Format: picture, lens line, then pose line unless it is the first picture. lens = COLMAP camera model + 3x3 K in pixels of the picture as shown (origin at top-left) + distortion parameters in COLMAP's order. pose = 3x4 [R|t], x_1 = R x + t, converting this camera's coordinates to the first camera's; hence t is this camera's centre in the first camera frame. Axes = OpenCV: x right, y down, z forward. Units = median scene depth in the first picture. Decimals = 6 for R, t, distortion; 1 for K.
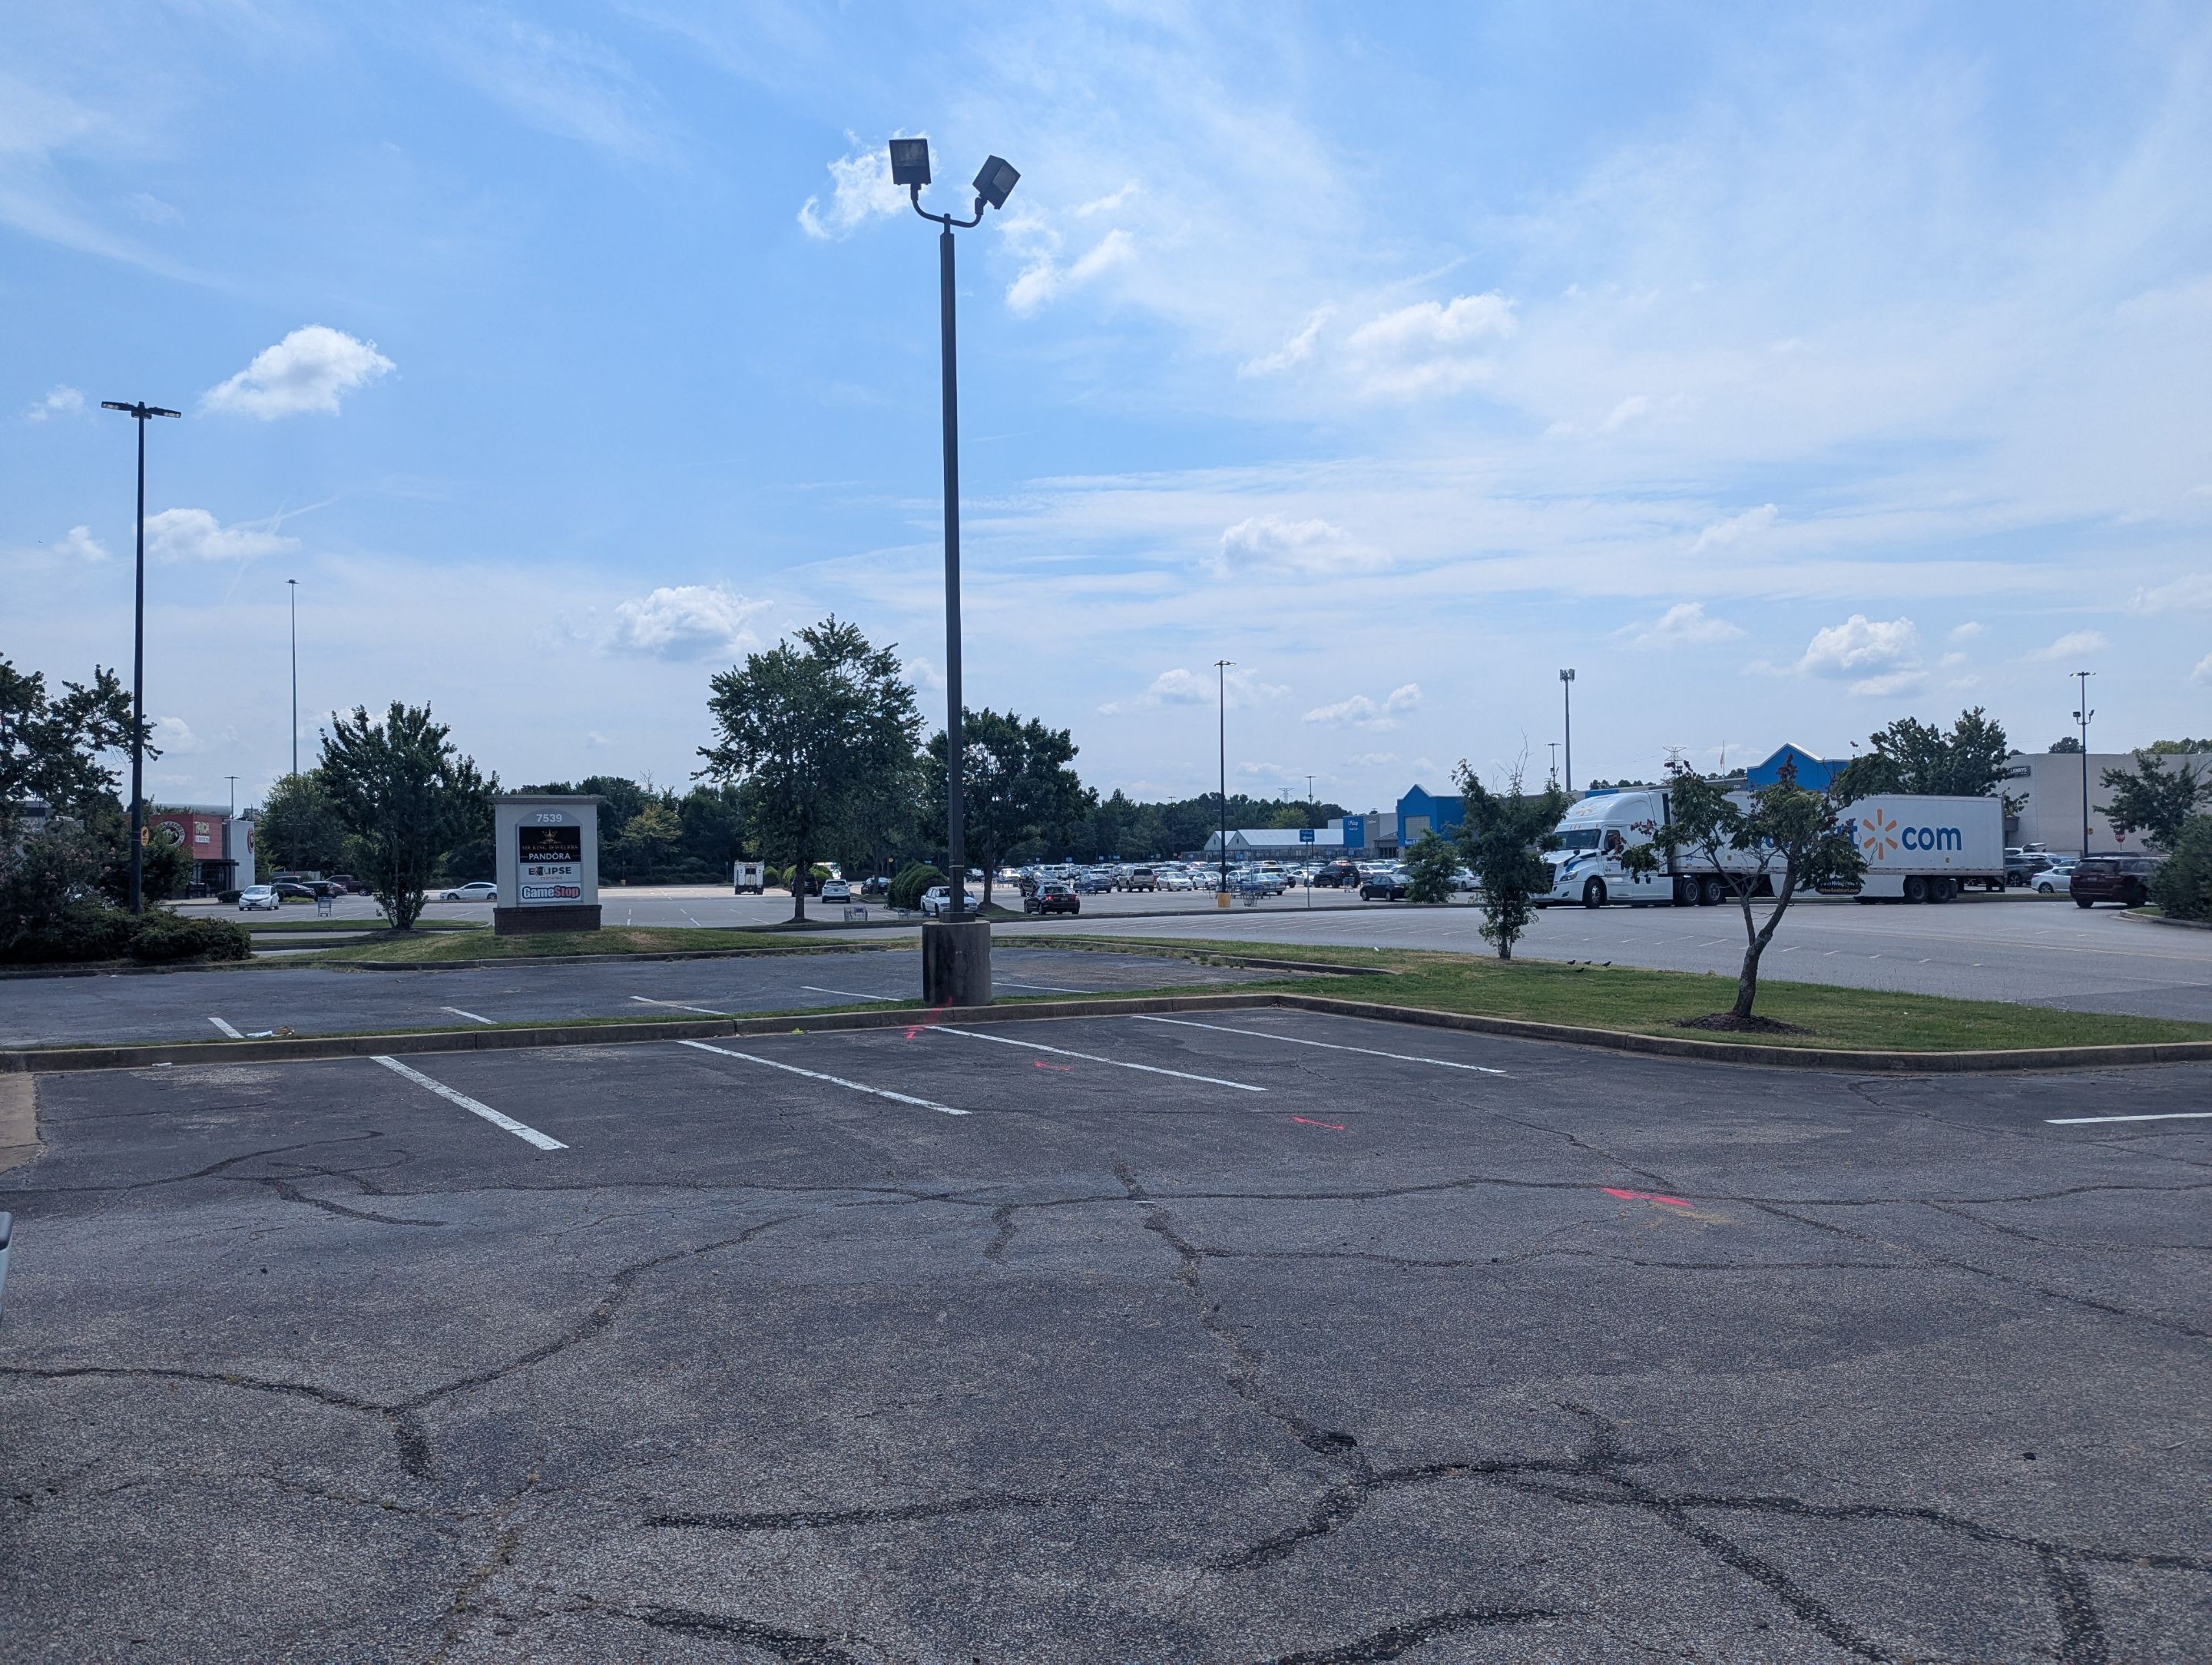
lens RADIAL K [[1546.8, 0, 1106.0], [0, 1546.8, 832.5], [0, 0, 1]] dist [0.067294, -0.056697]
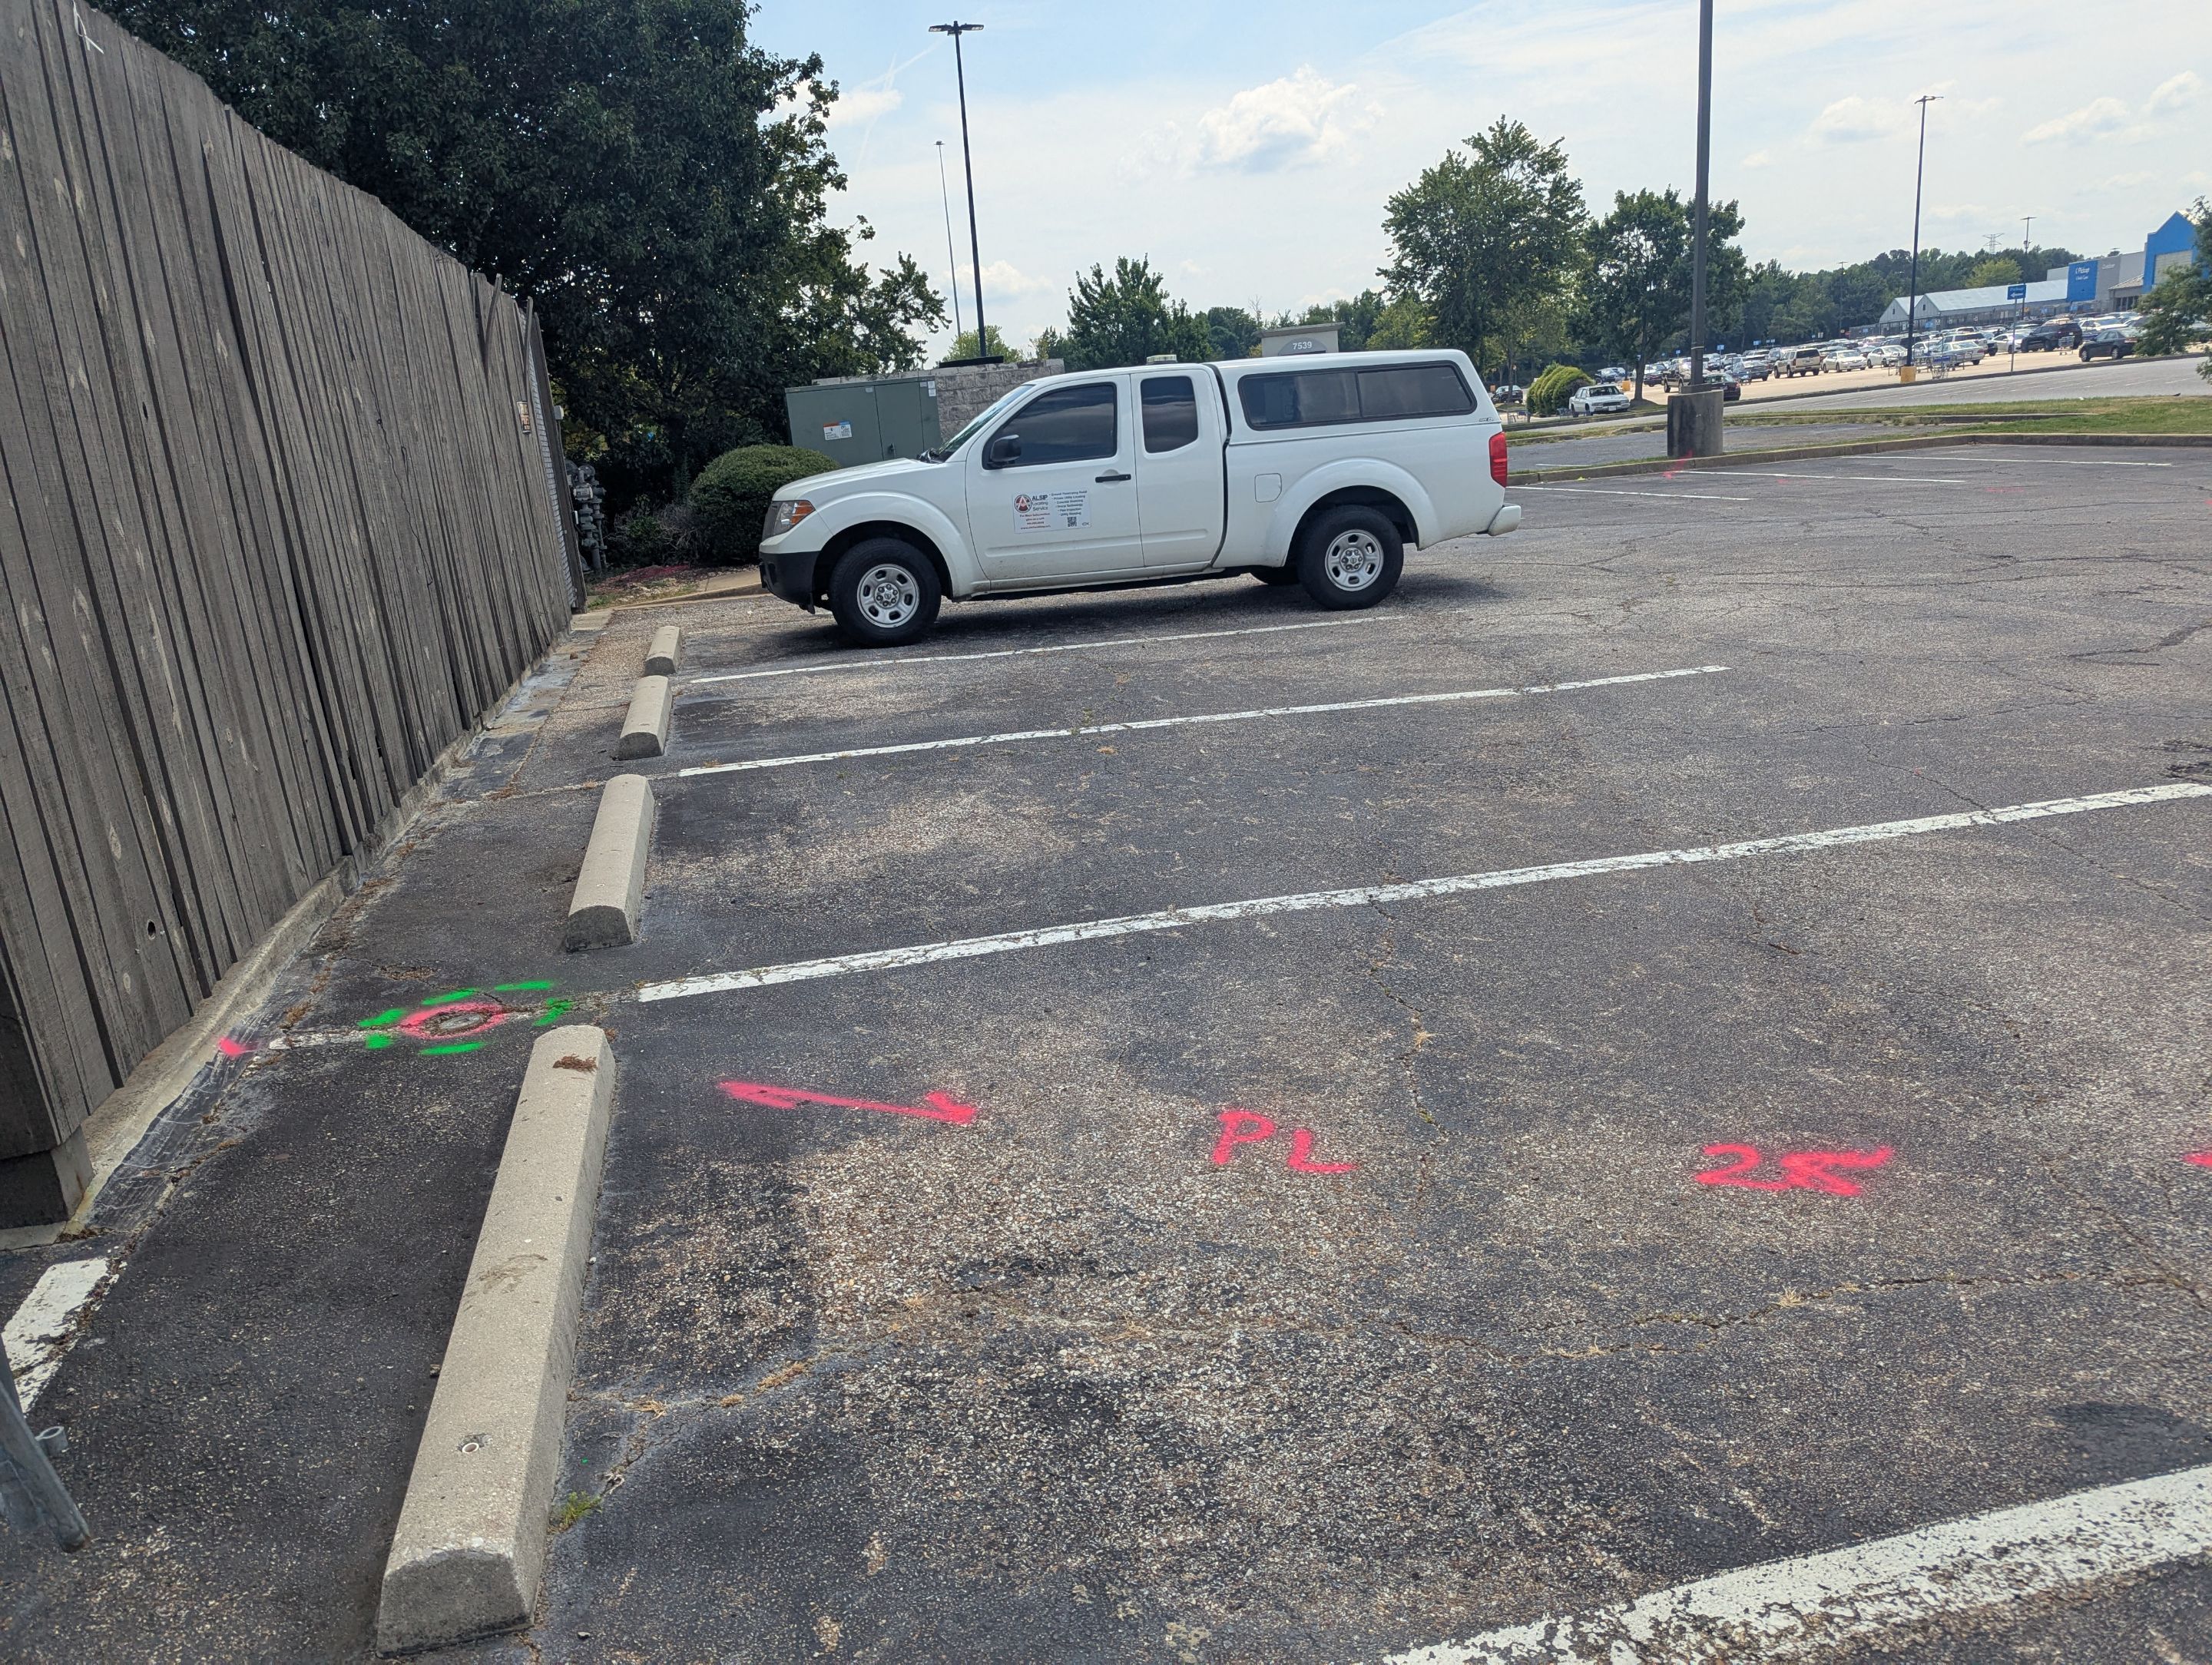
lens RADIAL K [[1546.8, 0, 1106.0], [0, 1546.8, 832.5], [0, 0, 1]] dist [0.067294, -0.056697]
pose [[0.927666, 0.026384, -0.372478, -0.012304], [0.085540, 0.955961, 0.280753, -0.000204], [0.363482, -0.292306, 0.884555, -0.100729]]
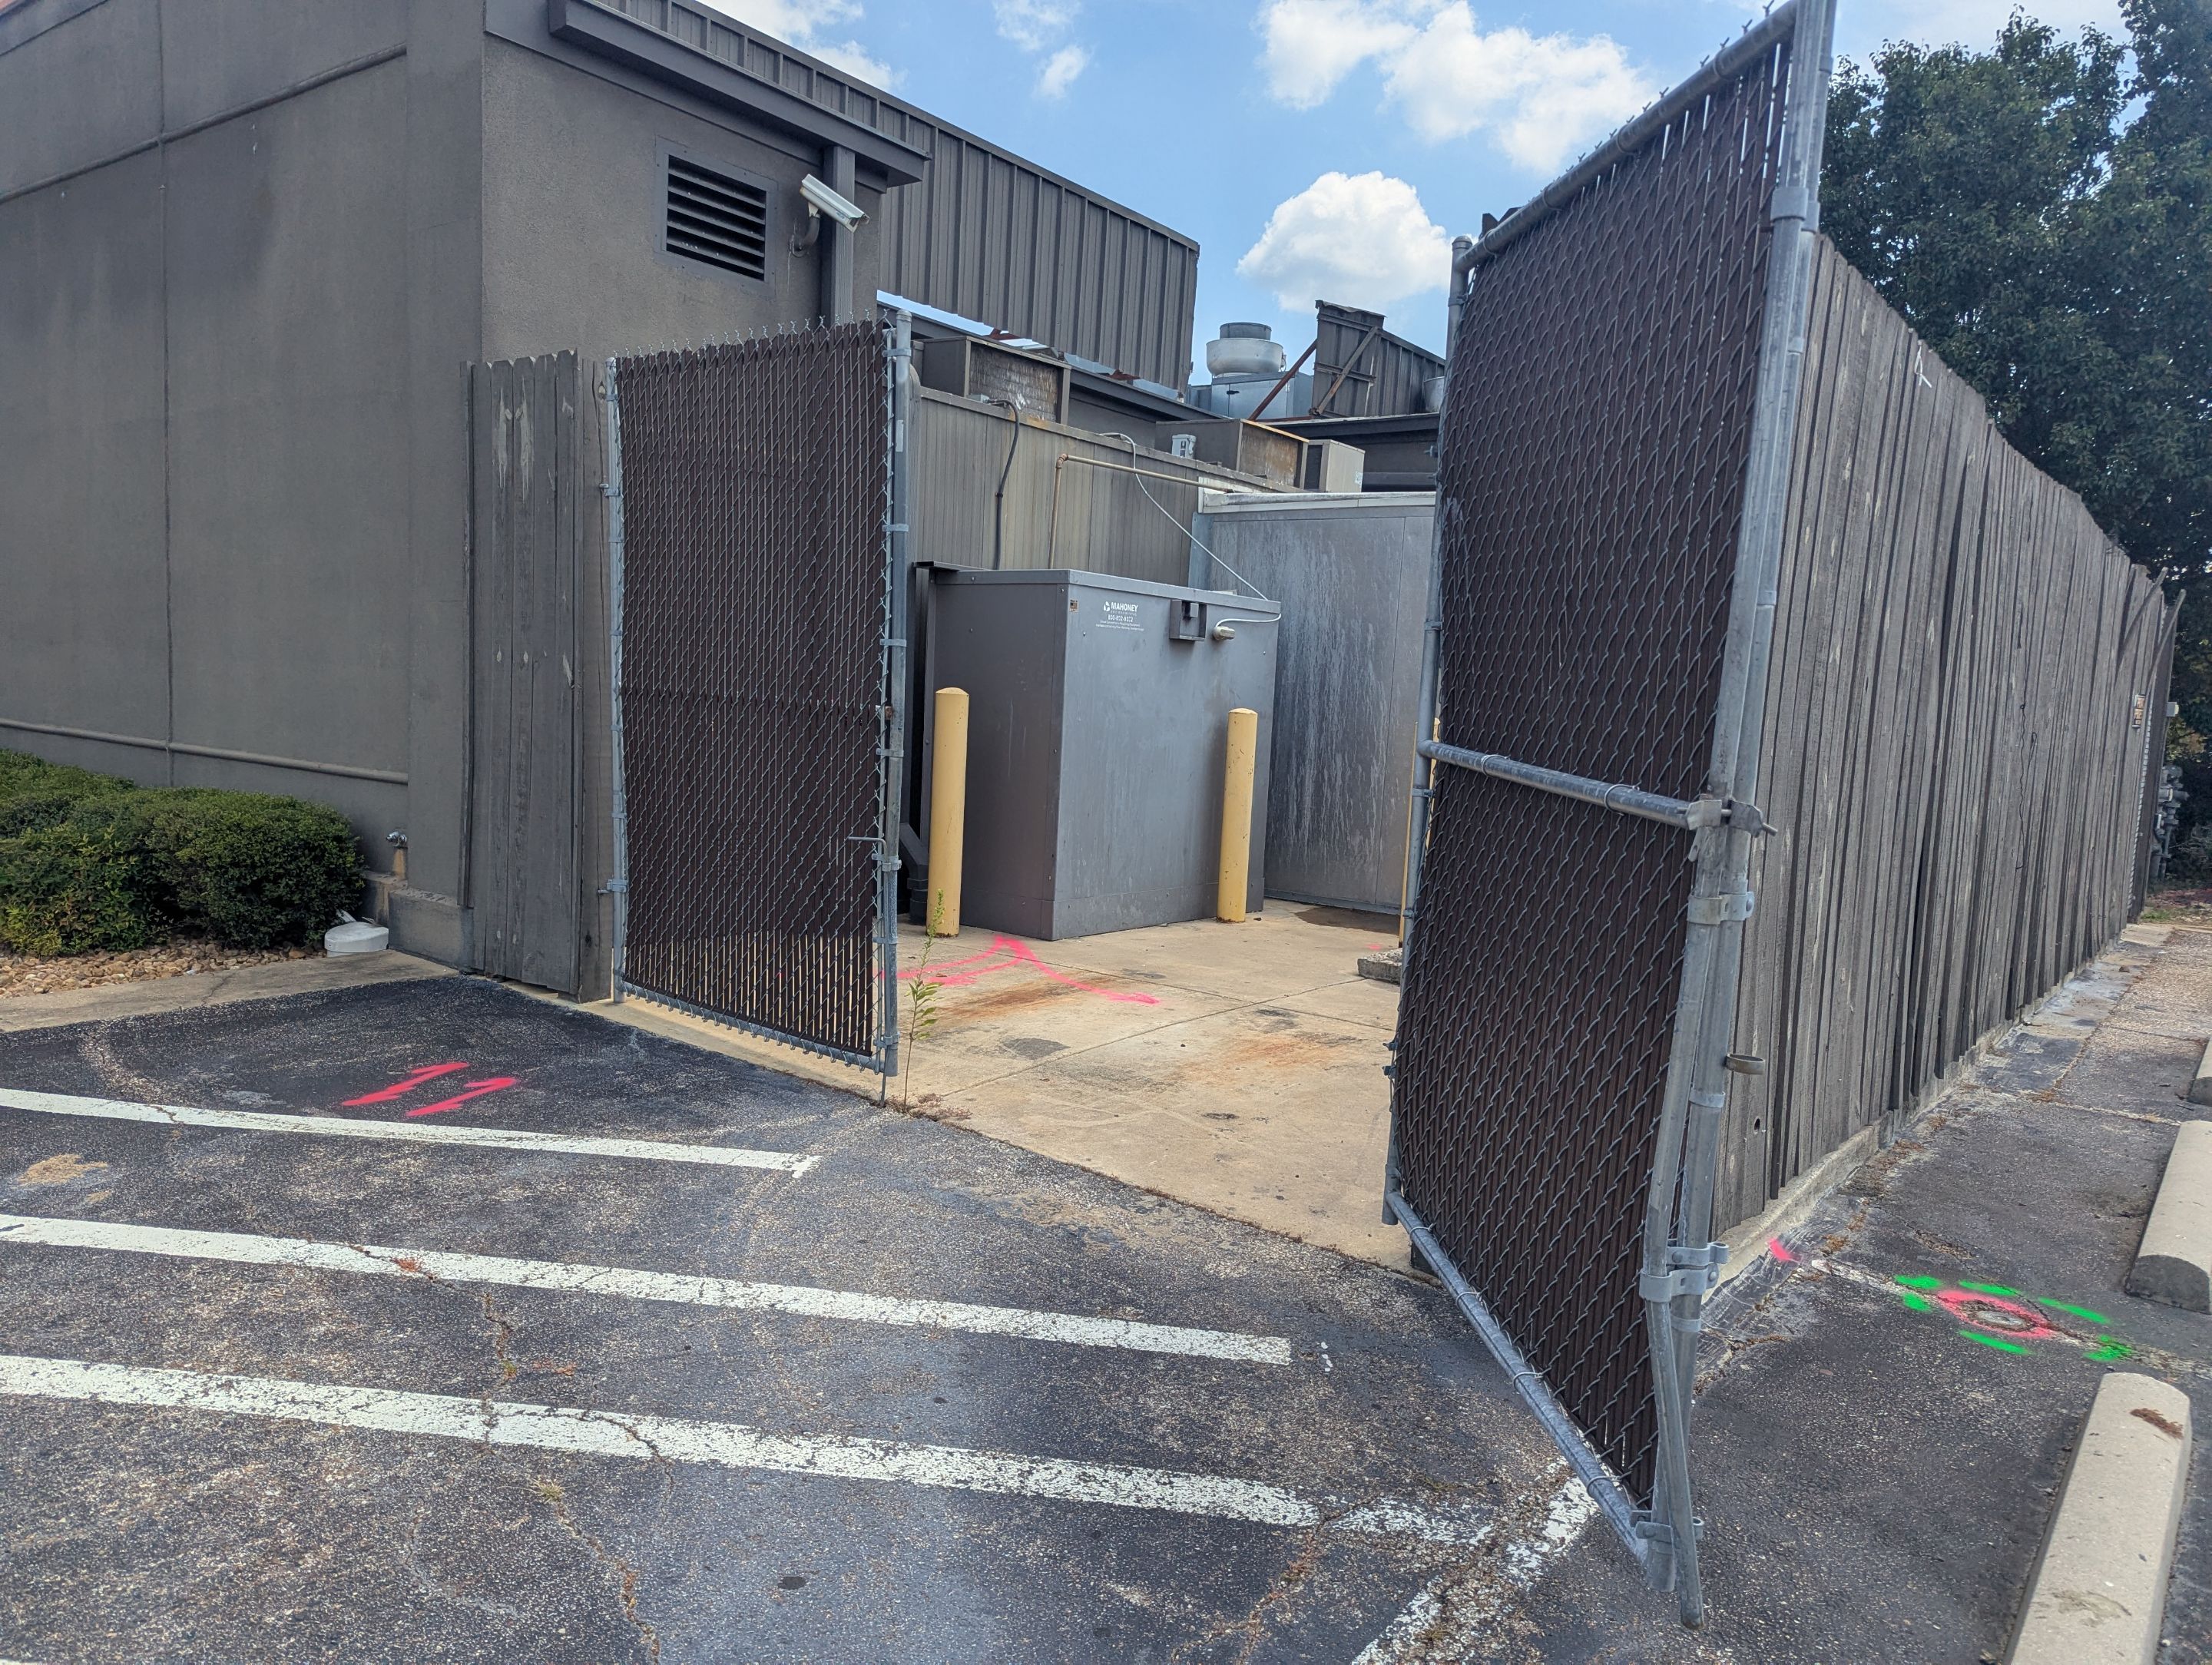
lens RADIAL K [[1546.8, 0, 1106.0], [0, 1546.8, 832.5], [0, 0, 1]] dist [0.067294, -0.056697]
pose [[0.289379, 0.107874, -0.951117, -0.021763], [-0.038436, 0.994138, 0.101060, -0.007947], [0.956443, 0.007312, 0.291829, -0.161351]]
